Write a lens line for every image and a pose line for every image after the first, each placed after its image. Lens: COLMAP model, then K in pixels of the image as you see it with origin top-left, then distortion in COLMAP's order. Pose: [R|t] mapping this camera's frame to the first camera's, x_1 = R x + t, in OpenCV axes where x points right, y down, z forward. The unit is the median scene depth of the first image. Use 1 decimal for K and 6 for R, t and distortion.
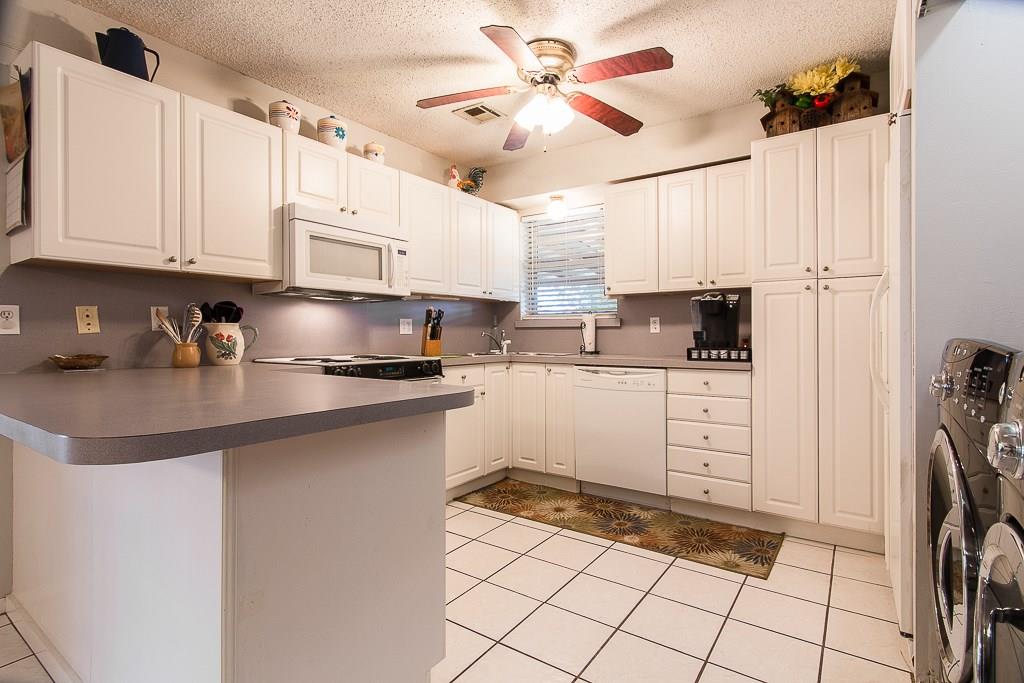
lens RADIAL K [[501.9, 0, 512.0], [0, 501.9, 341.5], [0, 0, 1]] dist [0.000616, -0.000004]
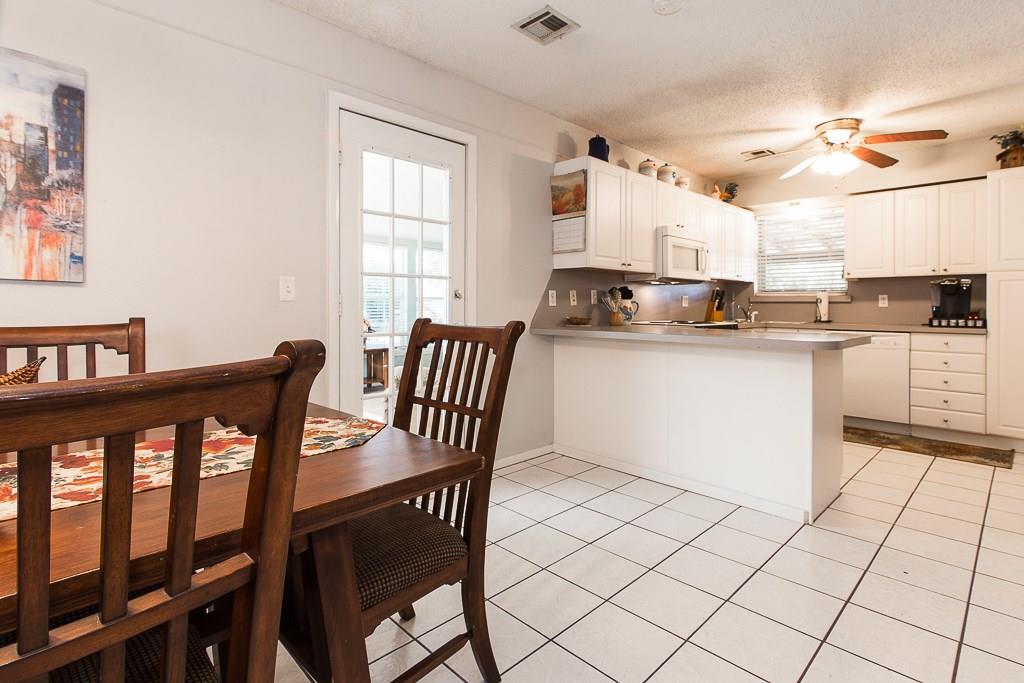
lens RADIAL K [[502.9, 0, 514.2], [0, 502.9, 313.1], [0, 0, 1]] dist [-0.001642, -0.000749]
pose [[0.983336, 0.008686, -0.181587, -0.528942], [-0.008541, 0.999962, 0.001579, 0.006755], [0.181594, -0.000001, 0.983374, -0.579111]]
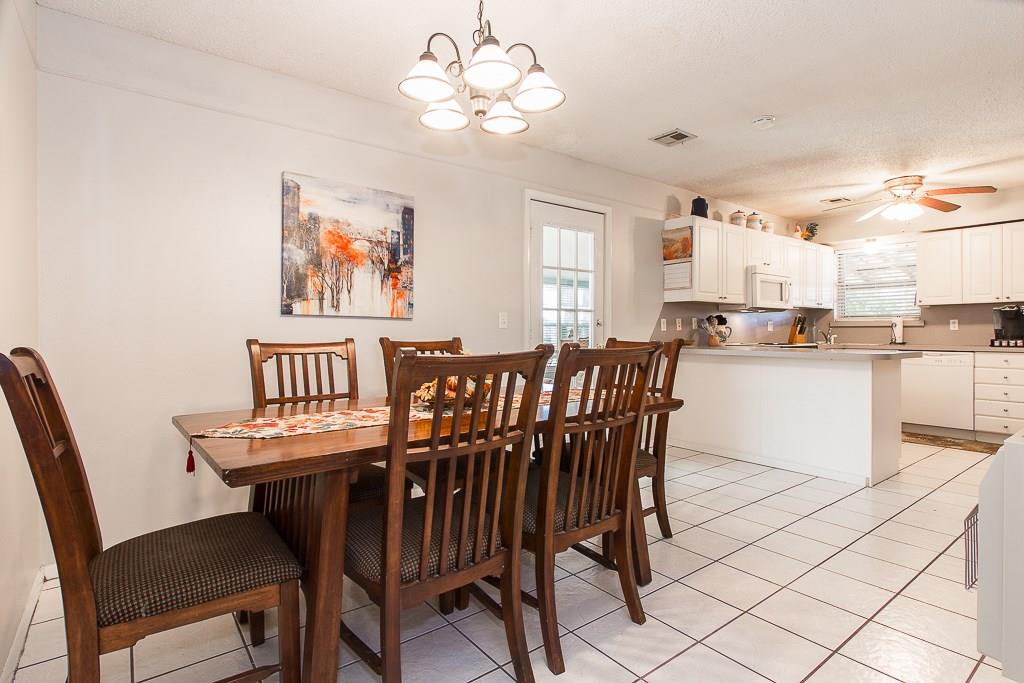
lens RADIAL K [[510.9, 0, 512.0], [0, 510.9, 341.5], [0, 0, 1]] dist [-0.006569, -0.001432]
pose [[0.951472, 0.005620, -0.307685, -0.621203], [-0.004053, 0.999975, 0.005733, 0.016949], [0.307710, -0.004208, 0.951471, -1.042351]]
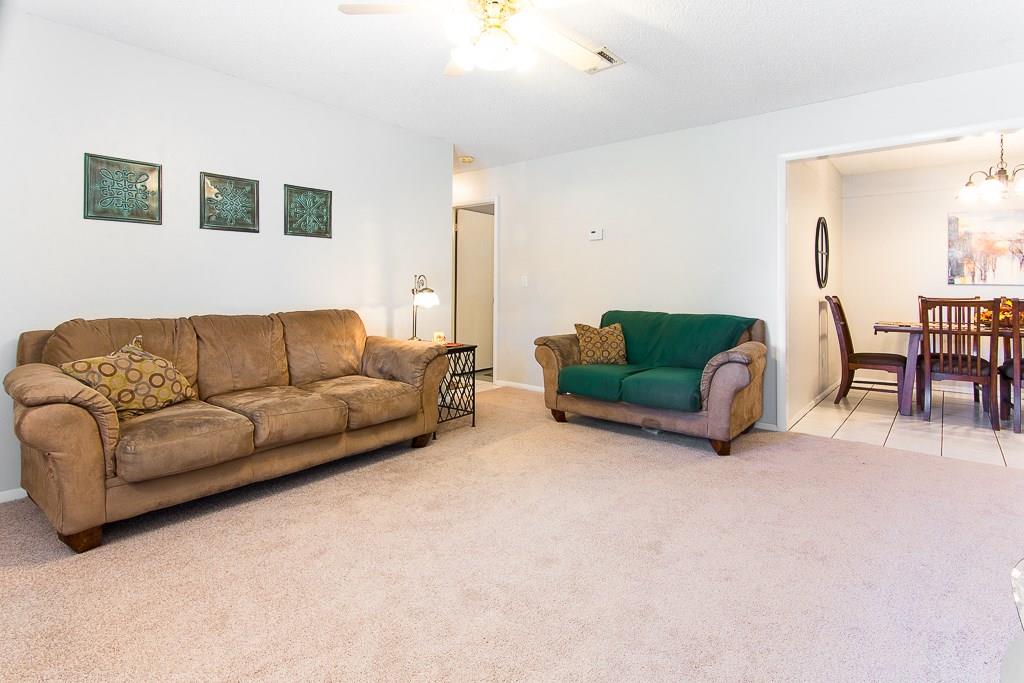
lens RADIAL K [[512.8, 0, 515.8], [0, 512.8, 281.6], [0, 0, 1]] dist [-0.000686, -0.000663]
pose [[-0.083150, -0.009471, -0.996492, 0.689862], [-0.013171, 0.999878, -0.008404, 0.001834], [0.996450, 0.012426, -0.083264, -1.704624]]
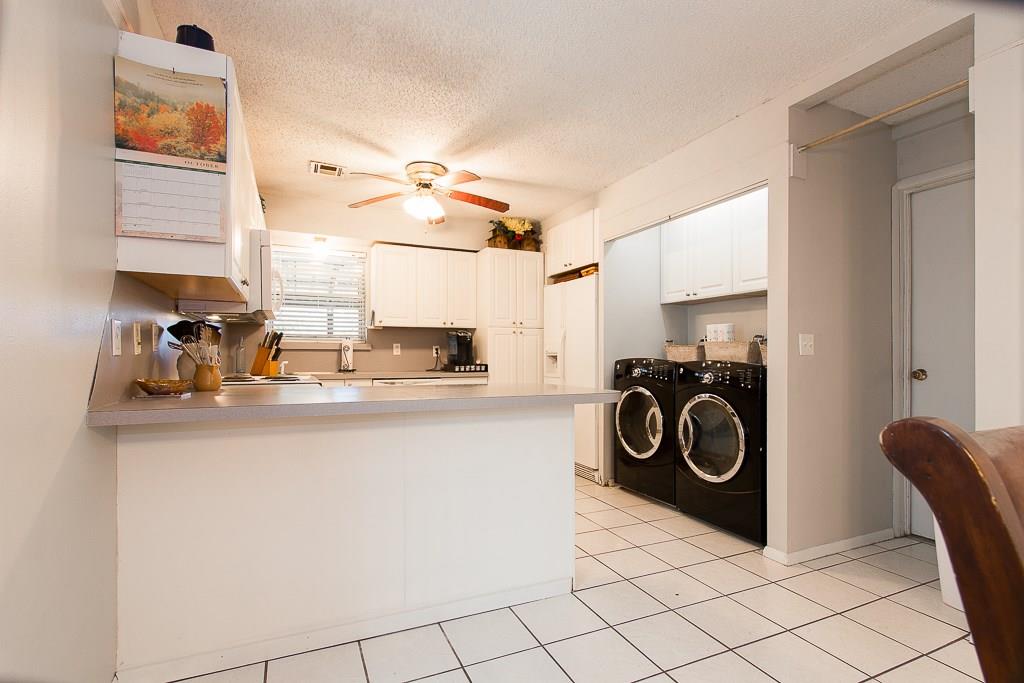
lens RADIAL K [[494.5, 0, 514.4], [0, 494.5, 356.3], [0, 0, 1]] dist [0.000028, -0.000053]
pose [[0.510605, 0.000951, 0.859815, -0.902985], [0.008358, 0.999947, -0.006070, -0.002545], [-0.859775, 0.010286, 0.510570, 0.028183]]
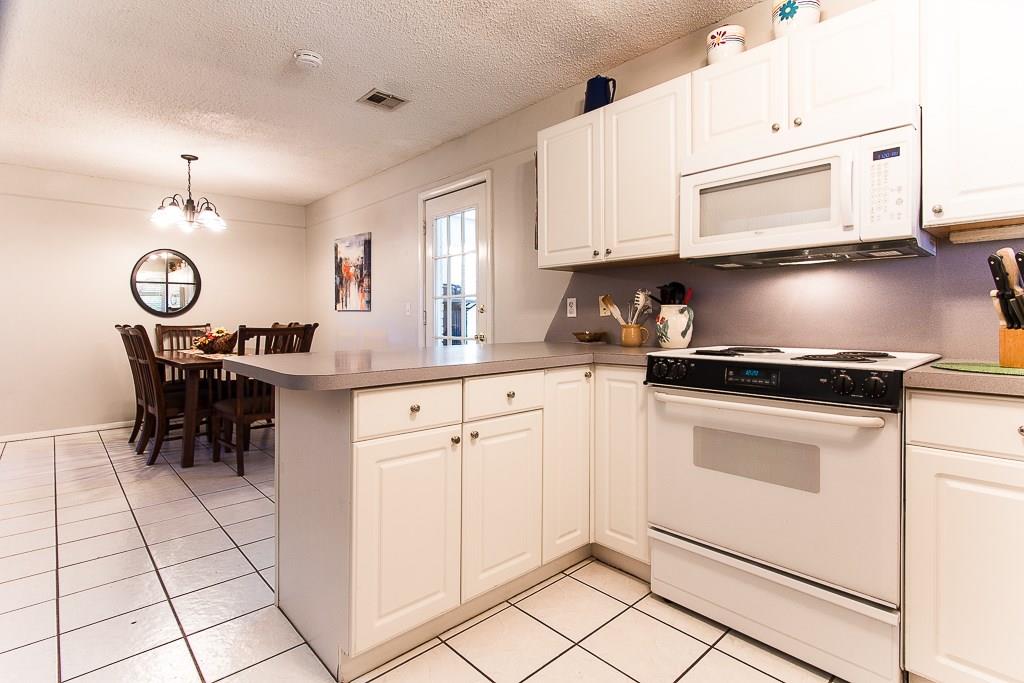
lens RADIAL K [[501.9, 0, 512.0], [0, 501.9, 341.5], [0, 0, 1]] dist [0.000616, -0.000004]
pose [[-0.210152, 0.040692, -0.976822, 0.372332], [-0.014108, 0.998903, 0.044647, -0.003699], [0.977567, 0.023164, -0.209347, 0.738682]]
